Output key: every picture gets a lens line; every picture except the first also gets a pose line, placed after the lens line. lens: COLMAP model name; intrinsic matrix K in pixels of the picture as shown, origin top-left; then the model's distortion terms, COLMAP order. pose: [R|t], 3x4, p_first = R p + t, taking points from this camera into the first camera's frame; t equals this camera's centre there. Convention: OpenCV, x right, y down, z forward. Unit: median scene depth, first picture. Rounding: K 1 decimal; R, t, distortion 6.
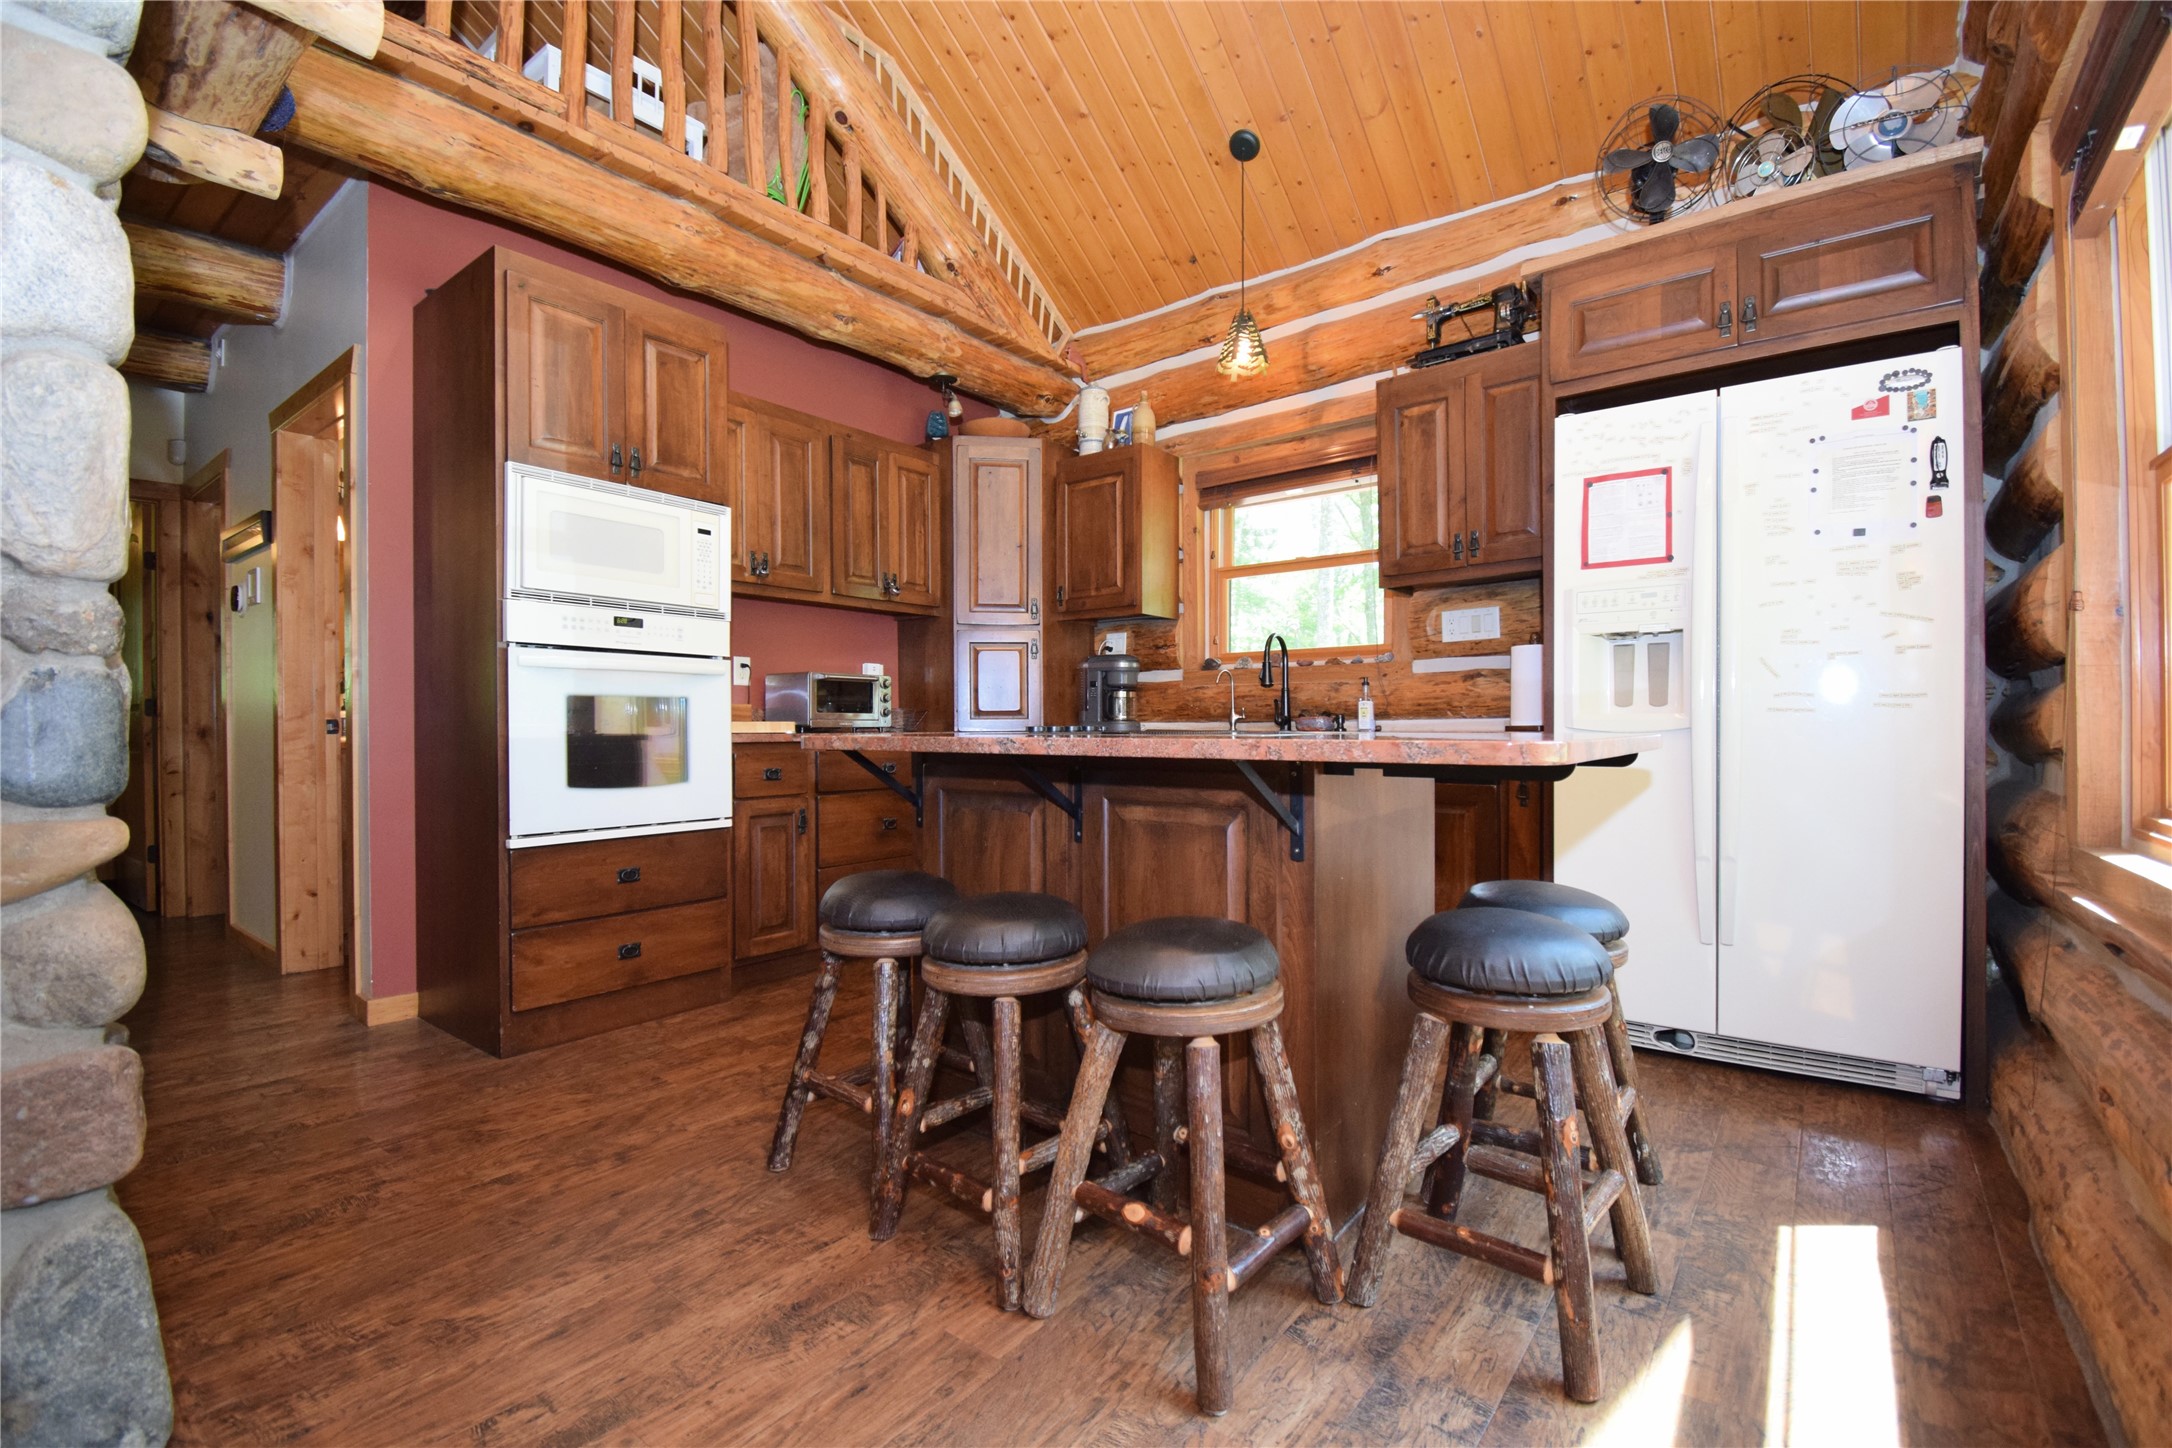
lens RADIAL K [[958.9, 0, 1100.6], [0, 958.9, 732.2], [0, 0, 1]] dist [0.017022, -0.026145]
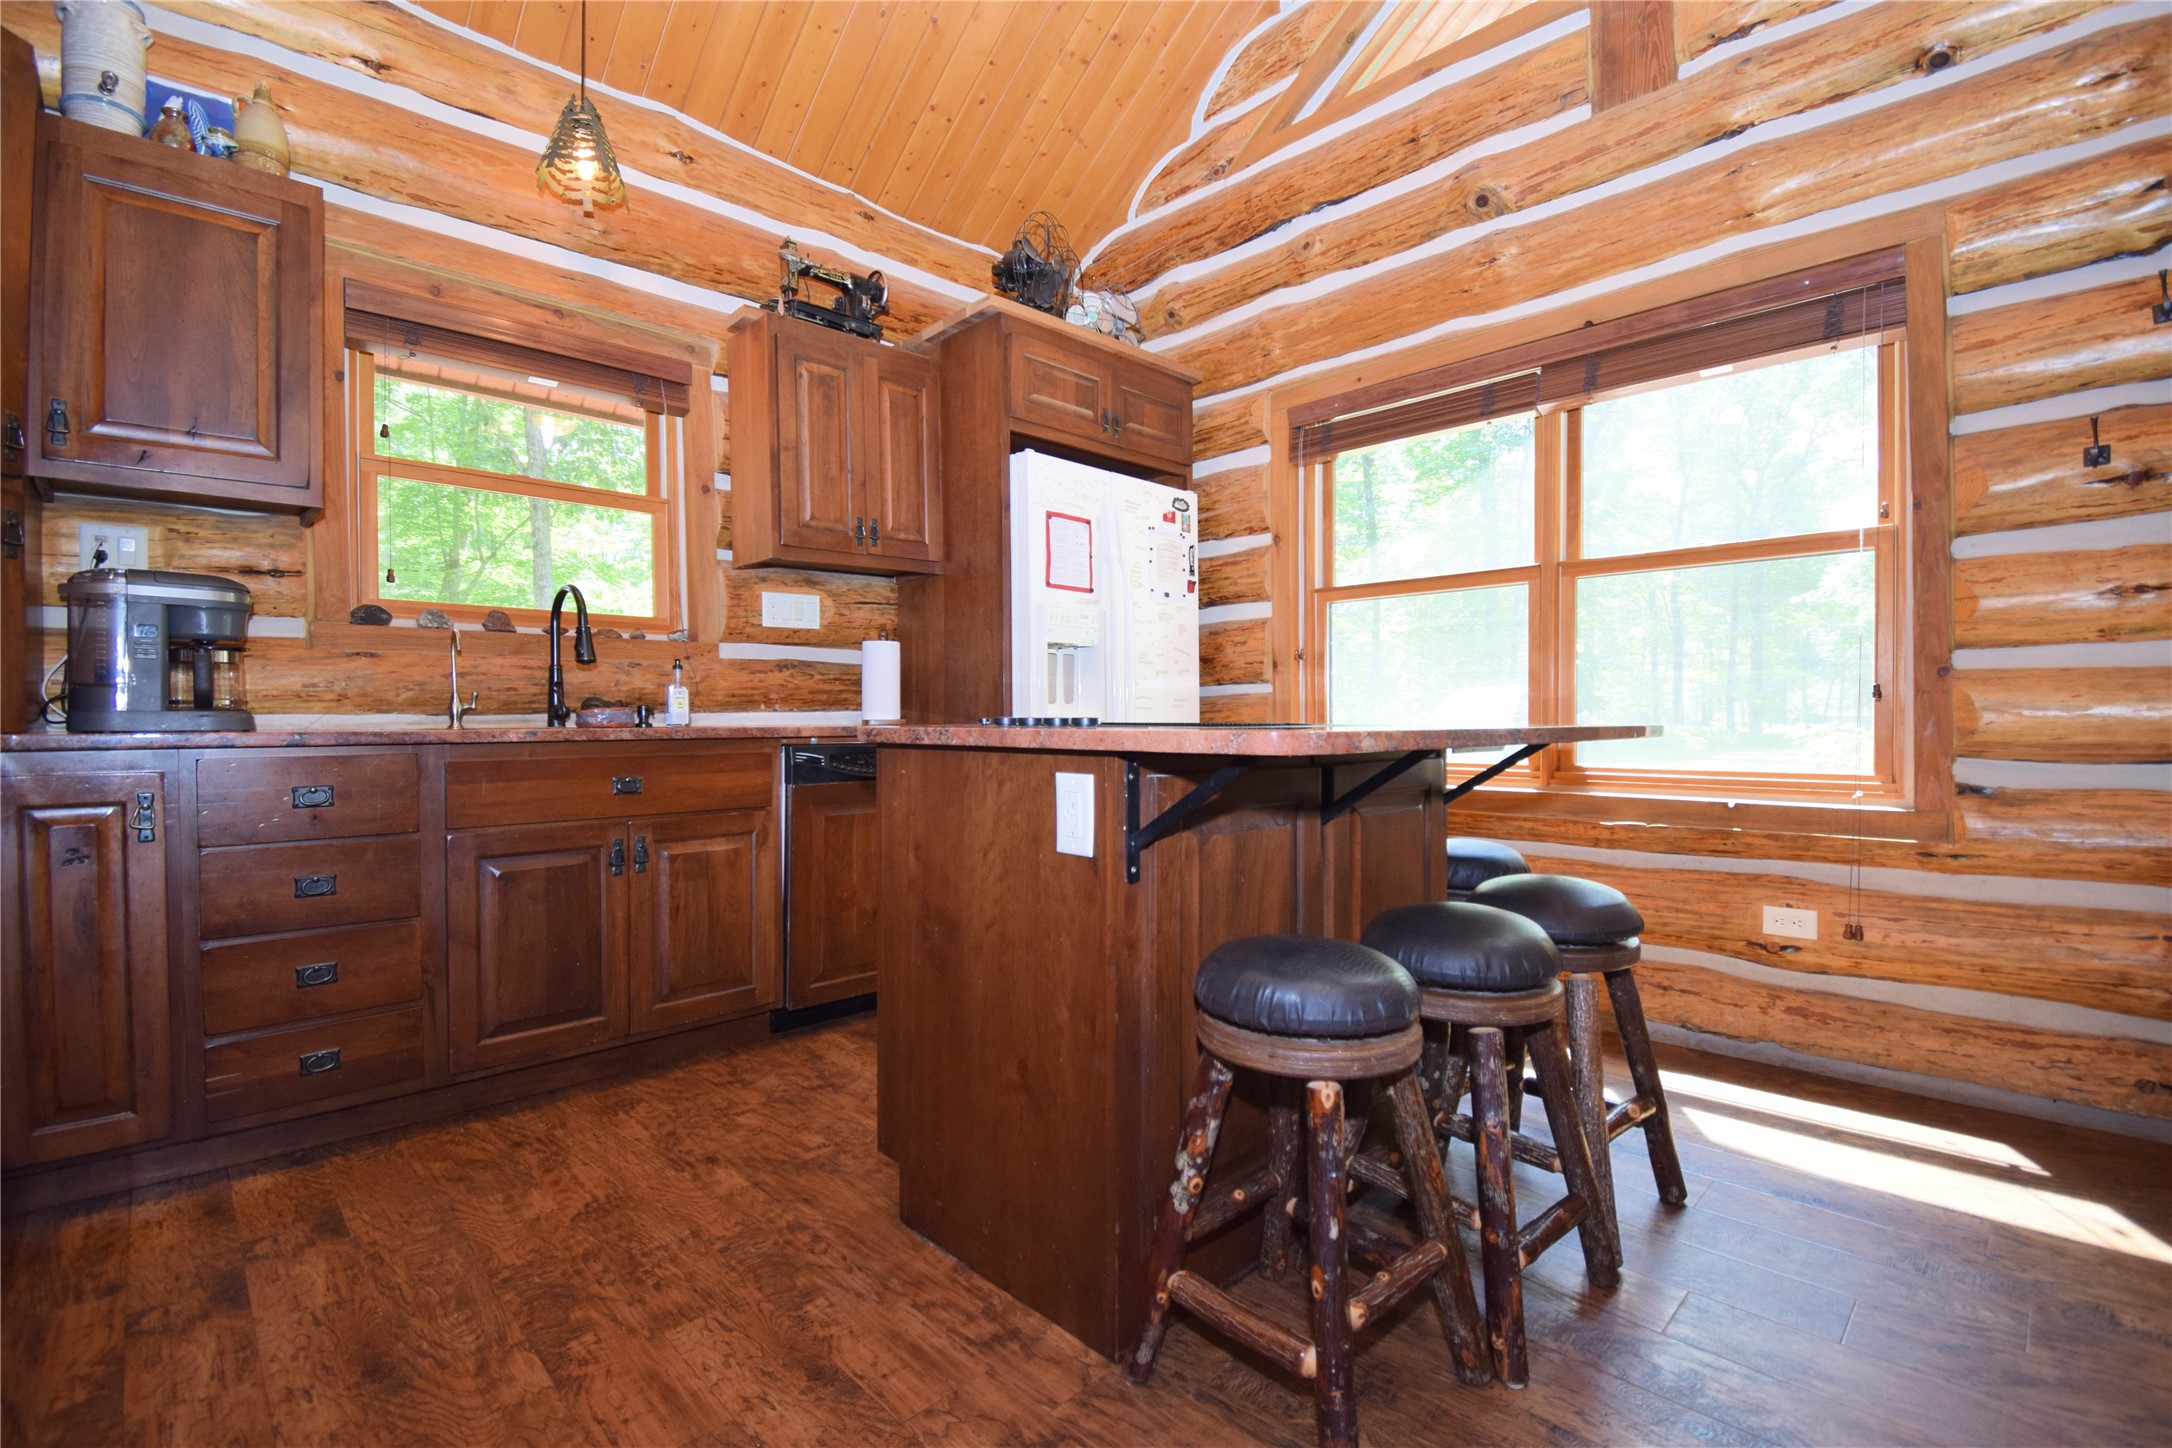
lens RADIAL K [[958.9, 0, 1100.6], [0, 958.9, 732.2], [0, 0, 1]] dist [0.017022, -0.026145]
pose [[0.134522, -0.010313, 0.990857, -0.686134], [0.008814, 0.999919, 0.009210, -0.001155], [-0.990871, 0.007495, 0.134602, 0.805192]]
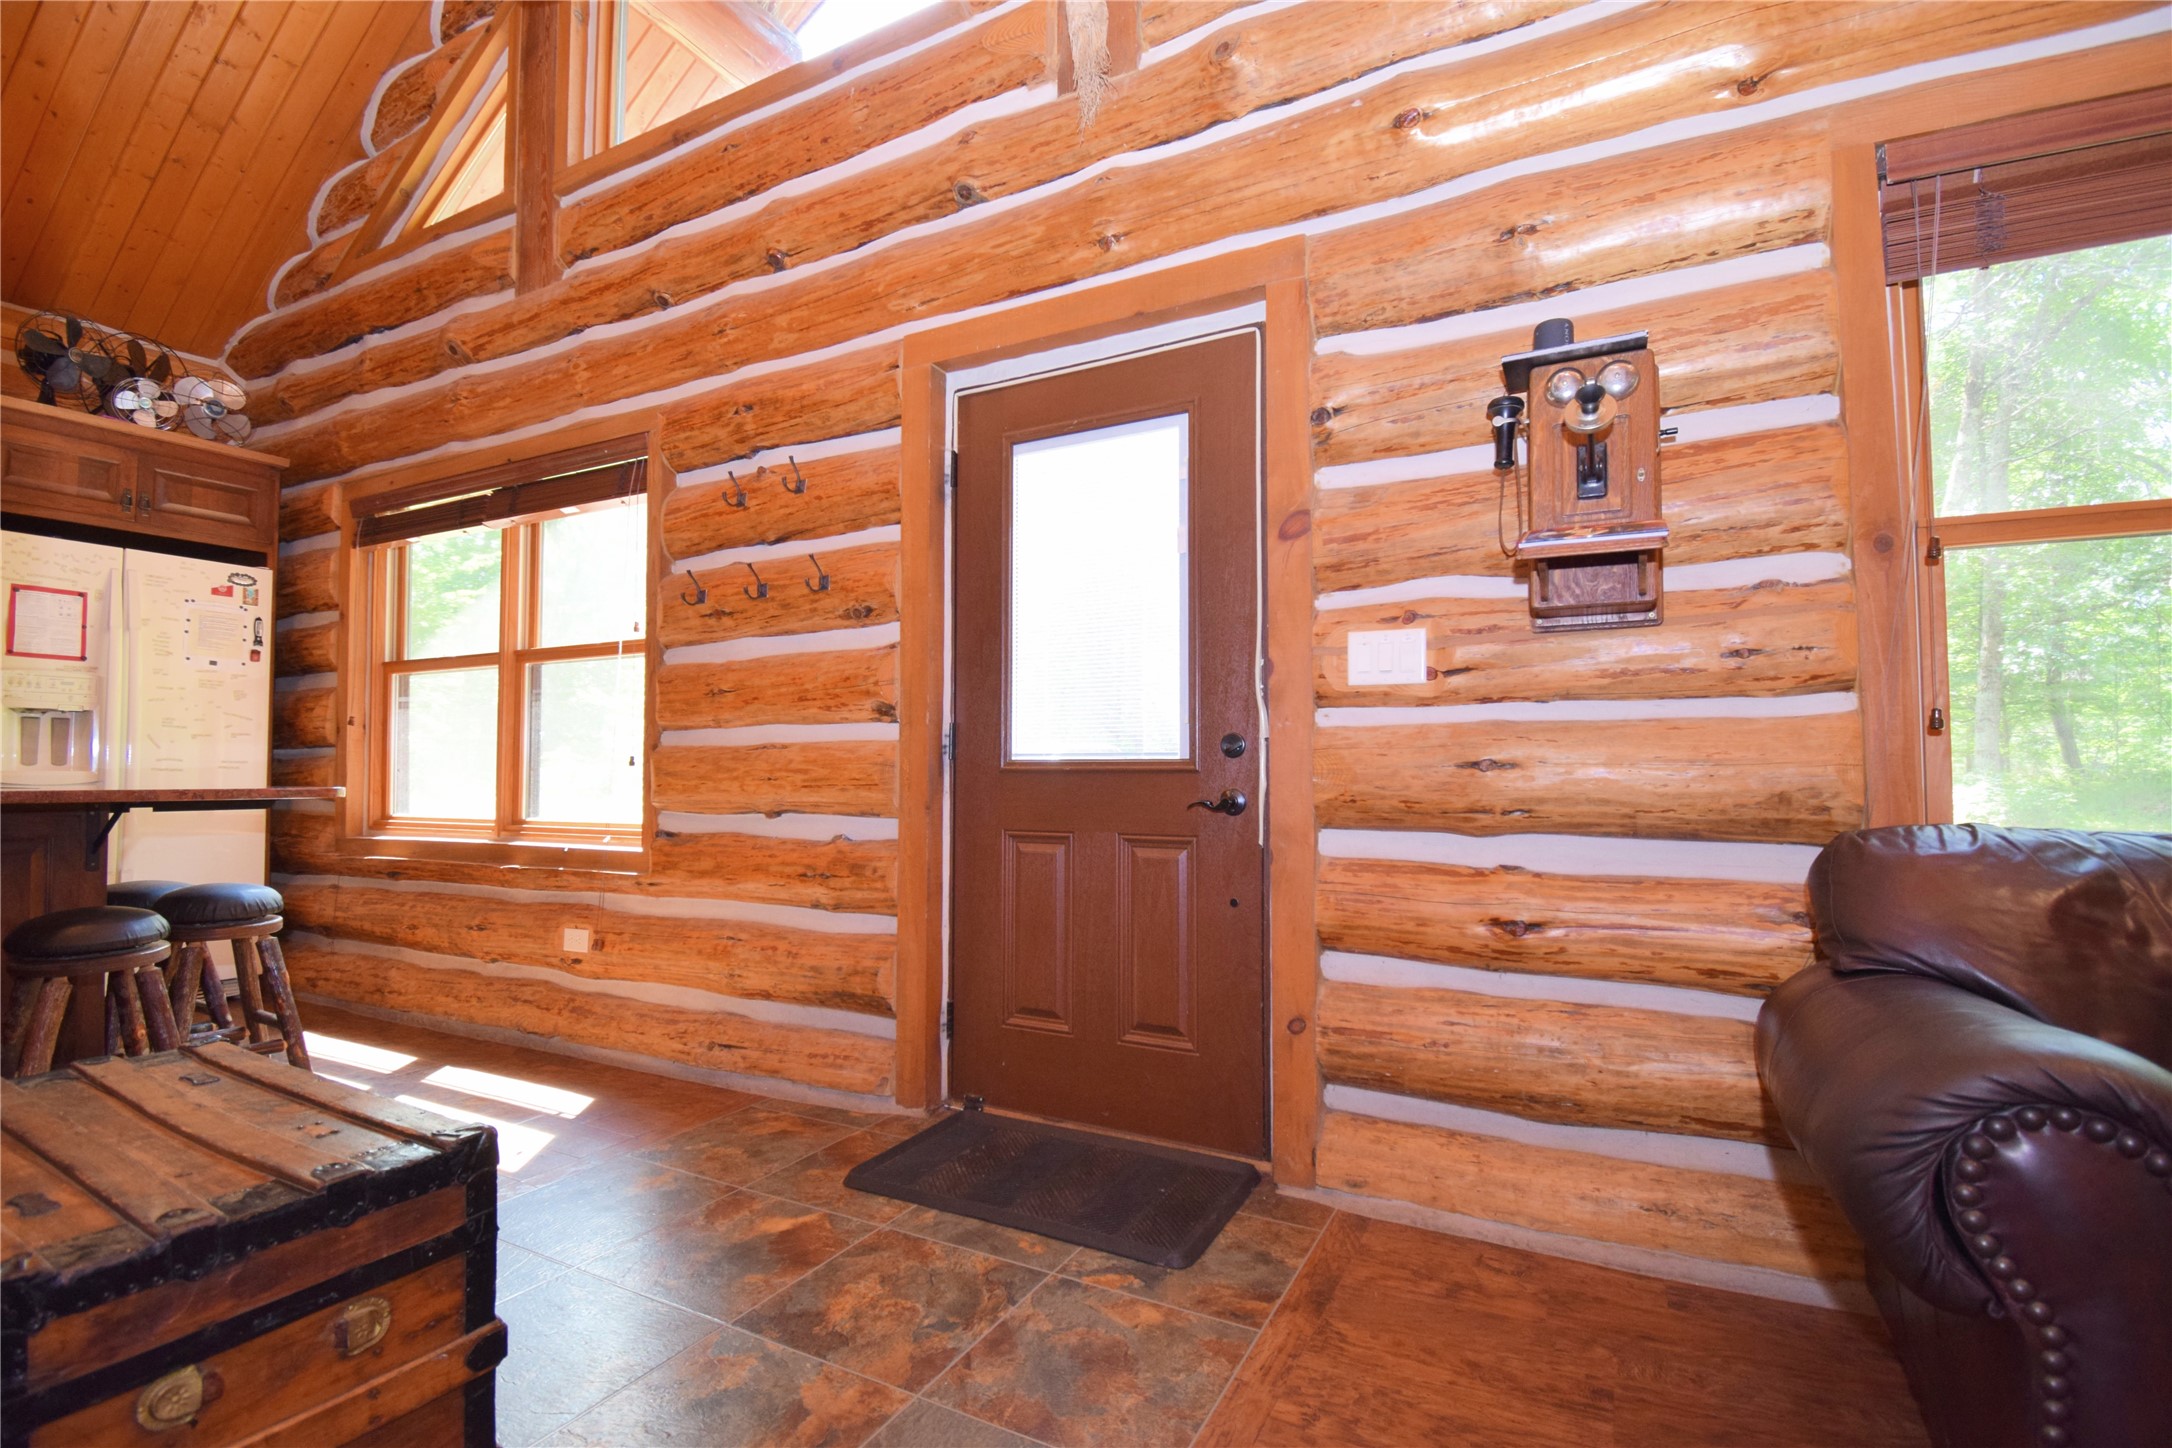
lens RADIAL K [[958.9, 0, 1100.6], [0, 958.9, 732.2], [0, 0, 1]] dist [0.017022, -0.026145]
pose [[-0.186196, 0.042142, 0.981608, -0.995044], [0.009220, 0.999111, -0.041145, -0.005964], [-0.982469, 0.001390, -0.186419, -0.180266]]
